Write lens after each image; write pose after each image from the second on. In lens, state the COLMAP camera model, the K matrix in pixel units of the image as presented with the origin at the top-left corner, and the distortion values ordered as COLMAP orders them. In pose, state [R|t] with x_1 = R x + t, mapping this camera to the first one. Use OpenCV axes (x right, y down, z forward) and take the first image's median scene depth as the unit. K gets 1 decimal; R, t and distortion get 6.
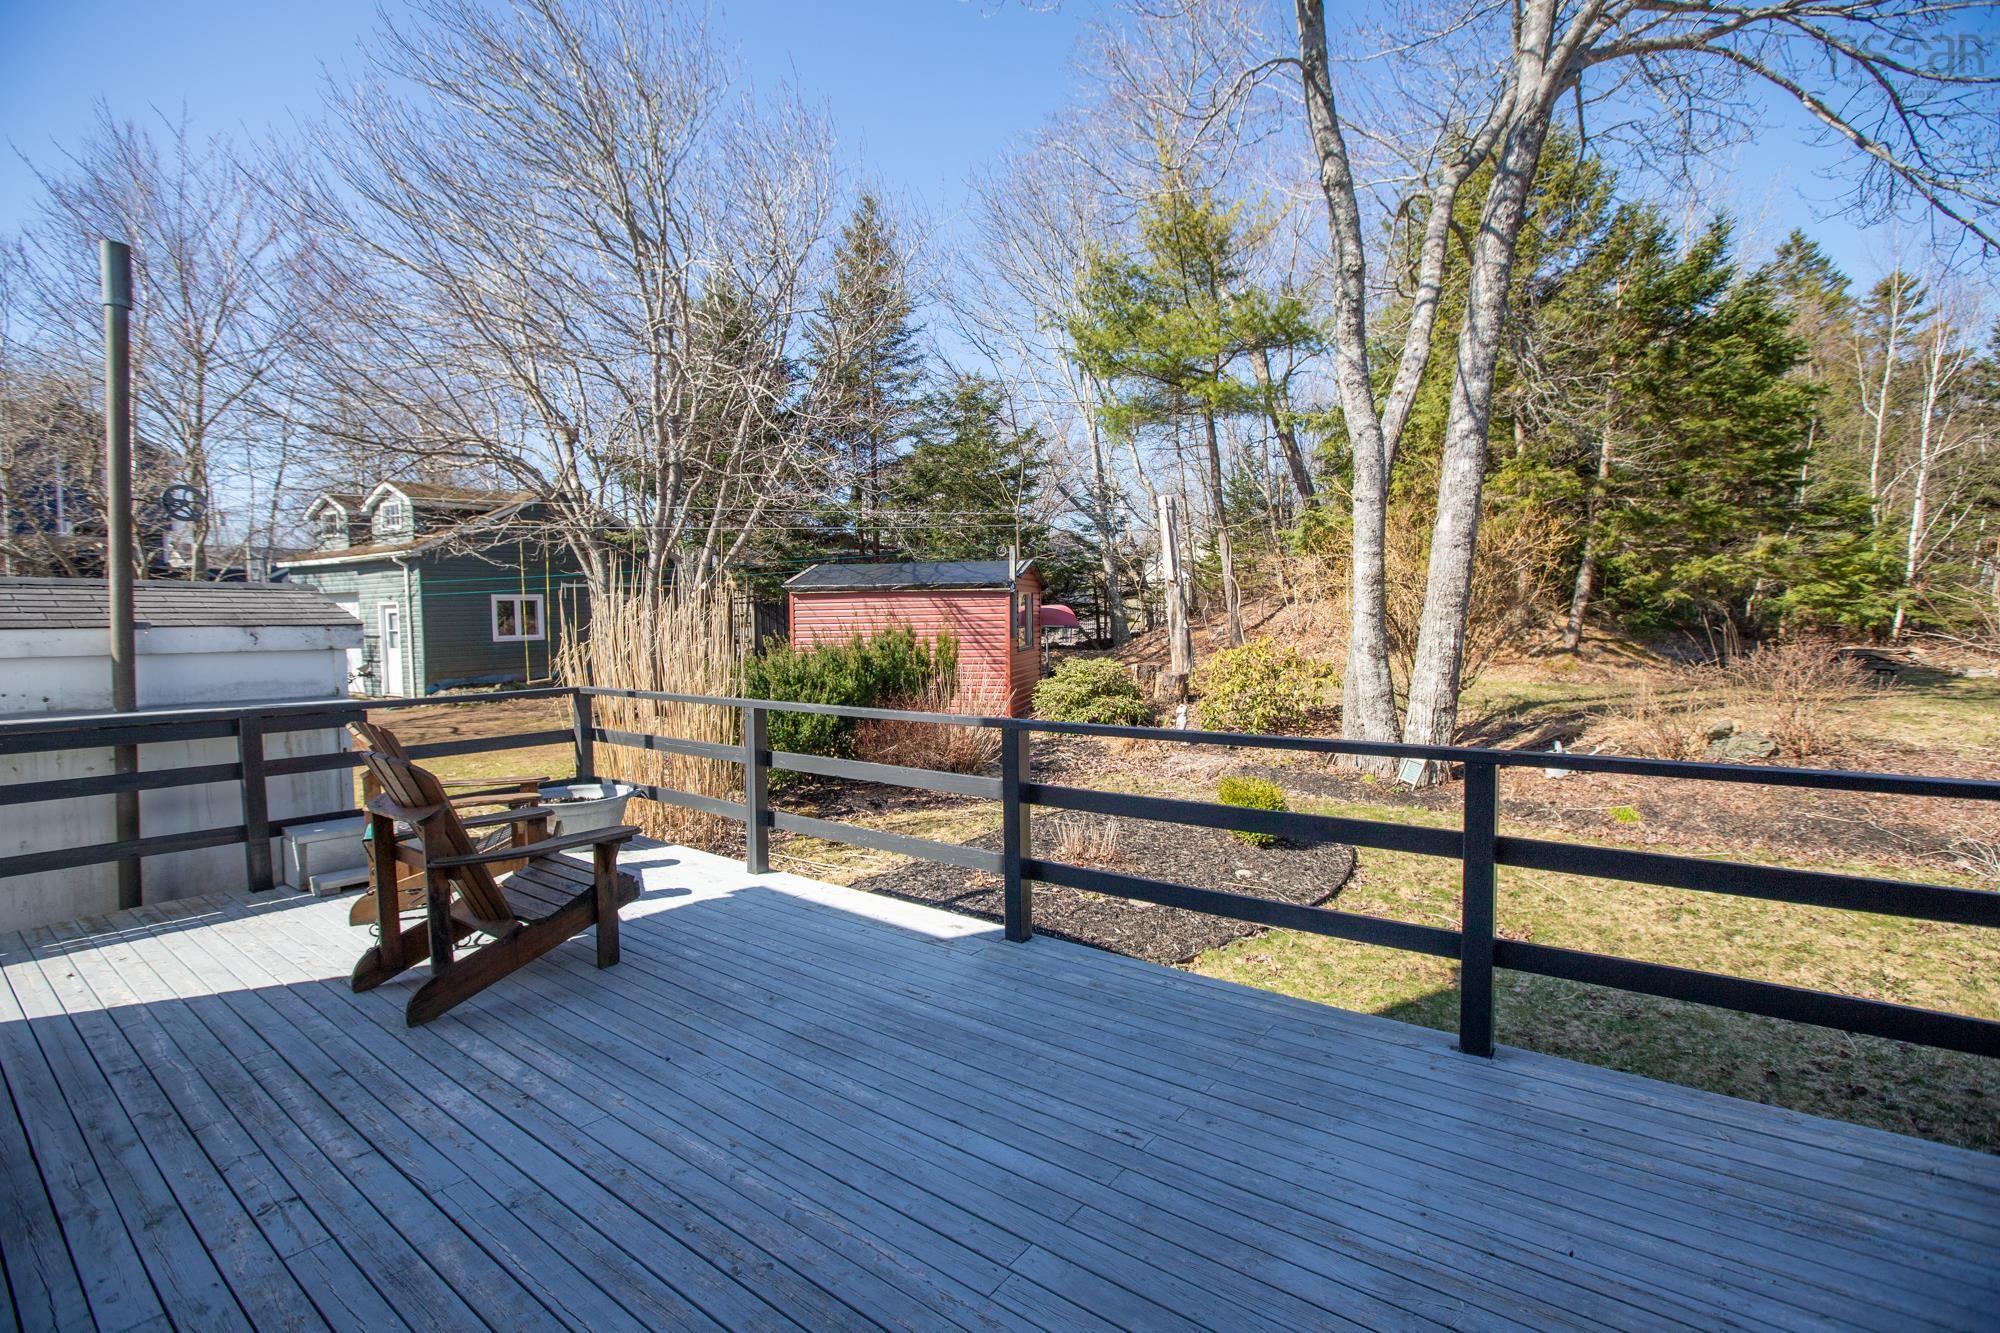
lens RADIAL K [[910.3, 0, 1000.0], [0, 910.3, 666.5], [0, 0, 1]] dist [-0.035357, 0.009740]
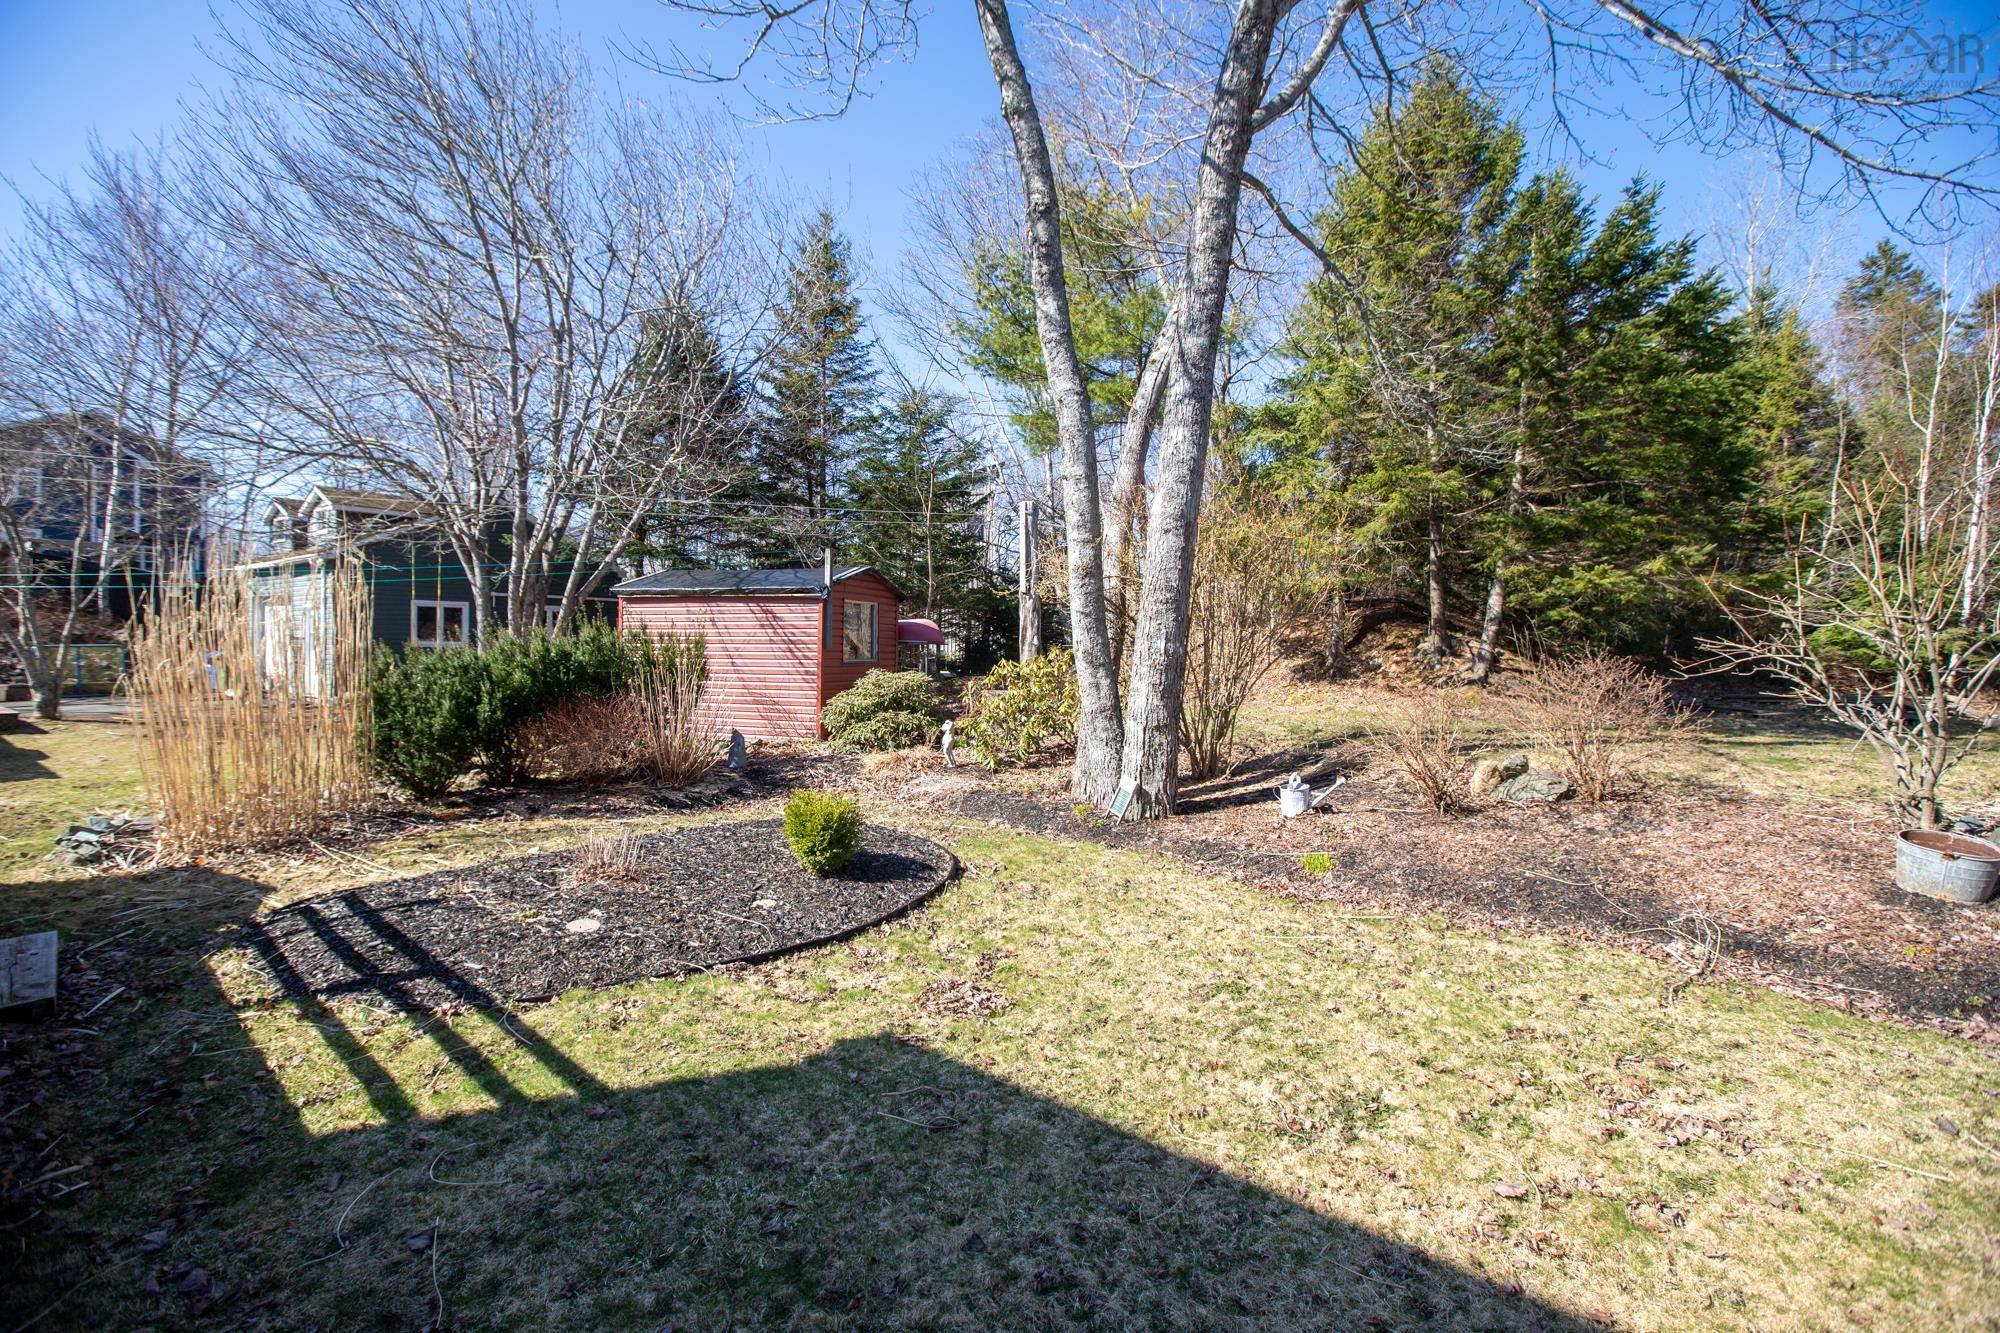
lens RADIAL K [[914.9, 0, 986.3], [0, 914.9, 664.6], [0, 0, 1]] dist [-0.045039, 0.014315]
pose [[0.994283, 0.029390, -0.102648, 0.444823], [-0.033835, 0.998551, -0.041836, 0.031612], [0.101270, 0.045070, 0.993838, 0.155146]]
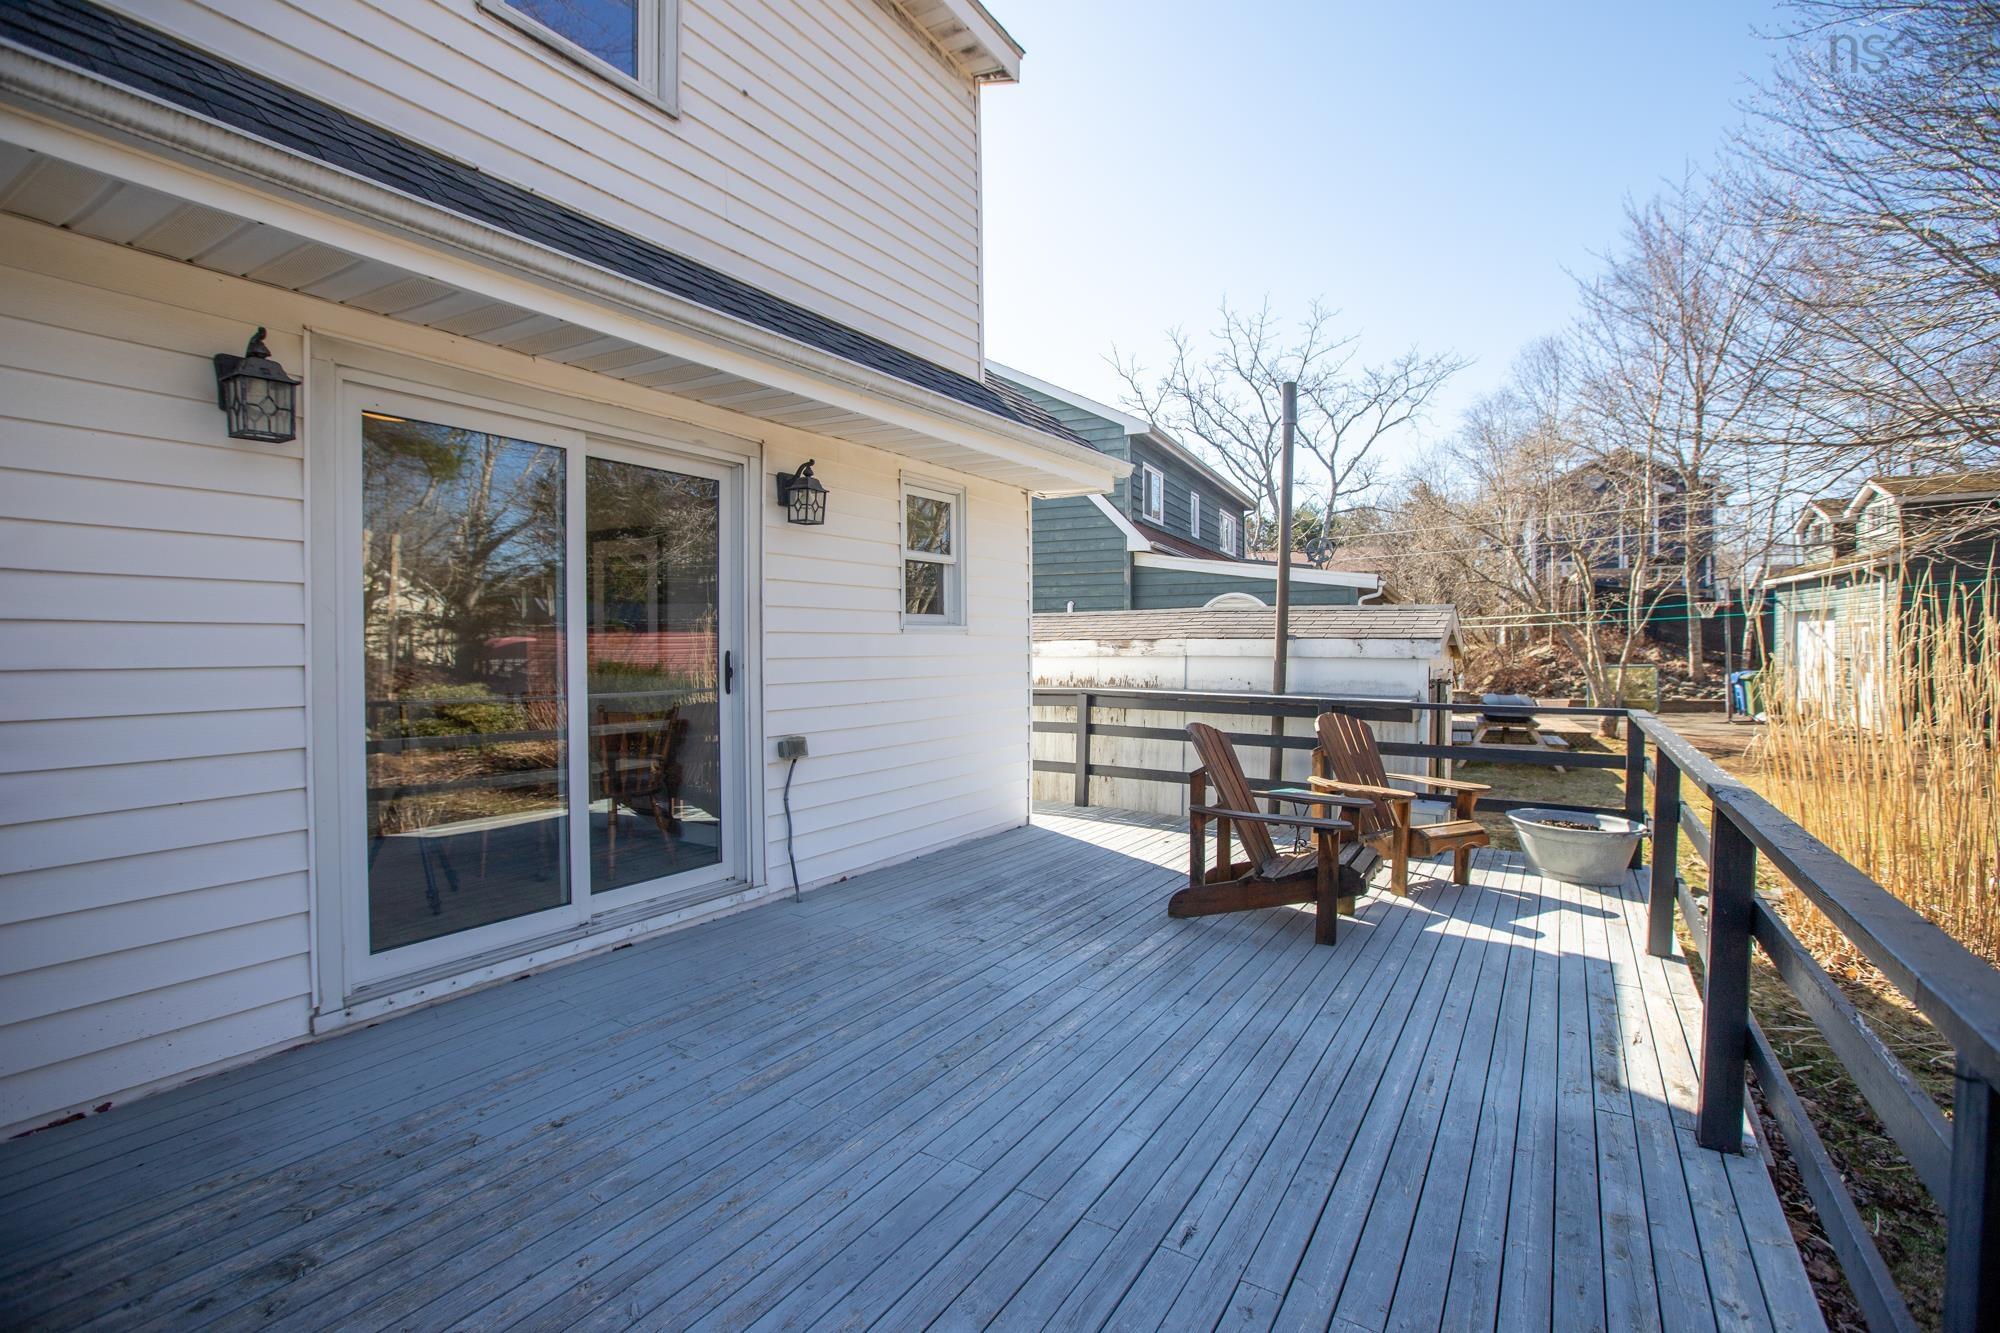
lens RADIAL K [[914.9, 0, 986.3], [0, 914.9, 664.6], [0, 0, 1]] dist [-0.045039, 0.014315]
pose [[0.082222, 0.032887, -0.996071, 0.253794], [-0.056589, 0.997997, 0.028280, -0.007612], [0.995006, 0.054042, 0.083918, 0.190341]]
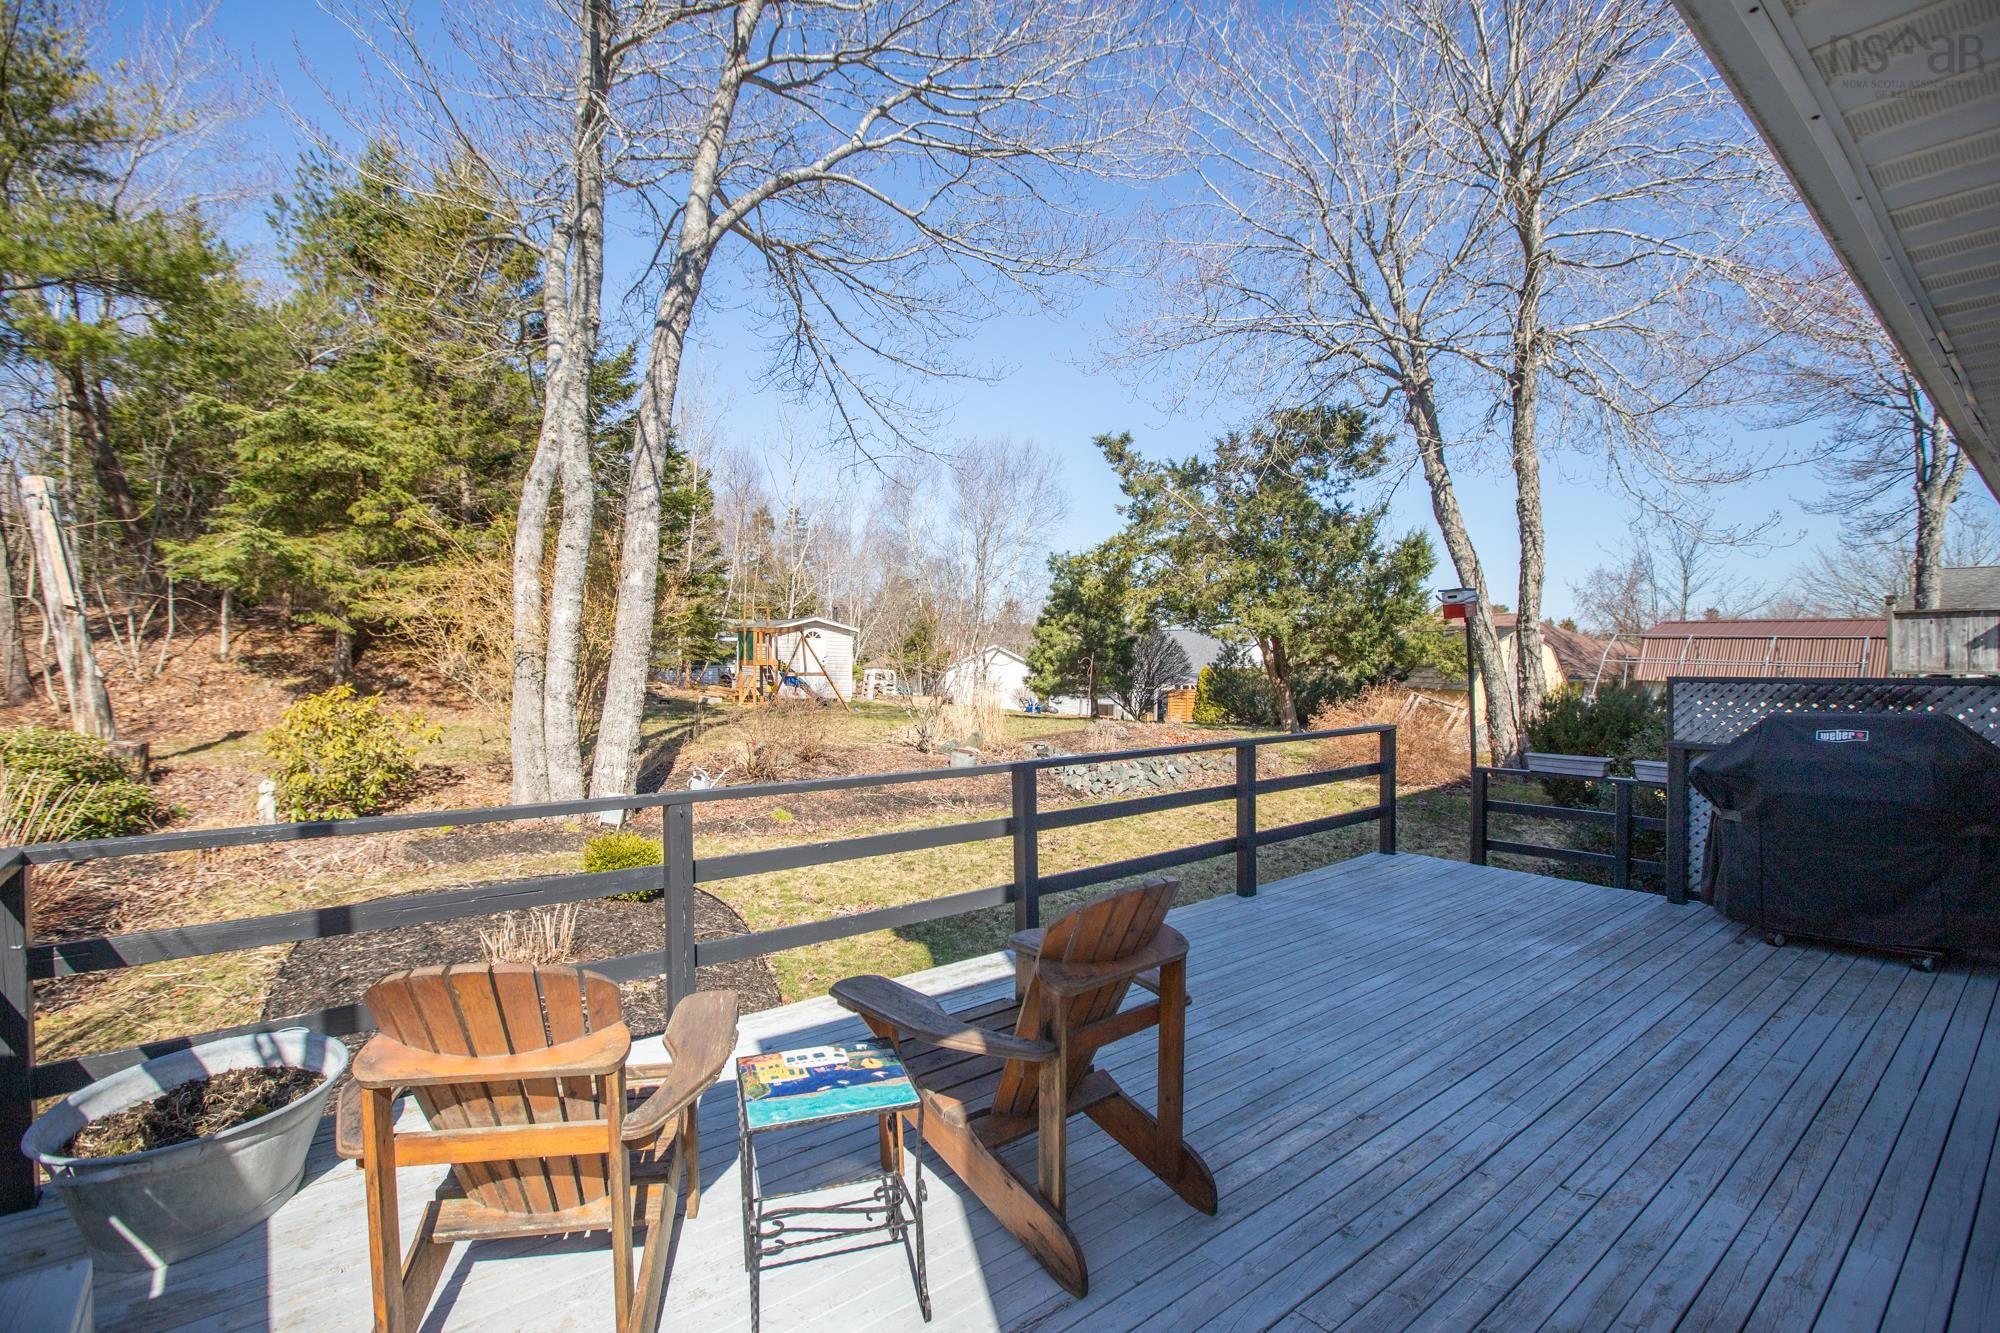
lens RADIAL K [[910.3, 0, 1000.0], [0, 910.3, 666.5], [0, 0, 1]] dist [-0.035357, 0.009740]
pose [[0.239052, 0.005685, 0.970990, -0.490052], [0.039069, 0.999117, -0.015468, -0.020707], [-0.970220, 0.041633, 0.238619, 0.328124]]
